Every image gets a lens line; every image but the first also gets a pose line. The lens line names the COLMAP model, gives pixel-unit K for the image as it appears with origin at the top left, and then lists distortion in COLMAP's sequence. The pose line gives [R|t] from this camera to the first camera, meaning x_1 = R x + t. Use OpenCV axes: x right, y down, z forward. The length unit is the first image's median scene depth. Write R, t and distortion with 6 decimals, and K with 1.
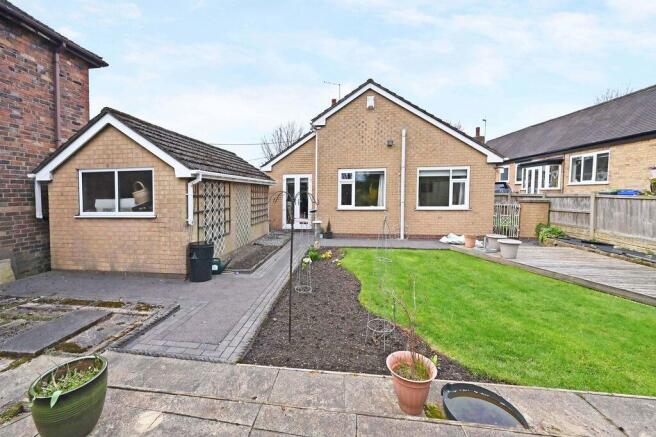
lens RADIAL K [[271.9, 0, 326.3], [0, 271.9, 215.4], [0, 0, 1]] dist [0.010902, -0.001337]
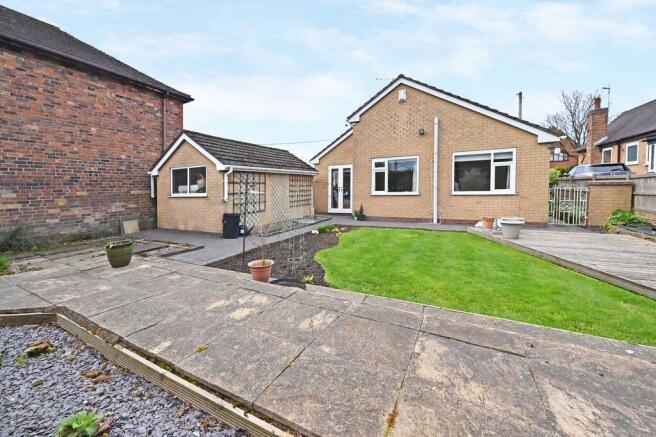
lens RADIAL K [[271.9, 0, 329.0], [0, 271.9, 201.4], [0, 0, 1]] dist [0.010902, -0.001337]
pose [[0.946565, -0.001958, -0.322508, 0.245560], [-0.004596, 0.999798, -0.019559, 0.028618], [0.322482, 0.019996, 0.946364, -0.113574]]
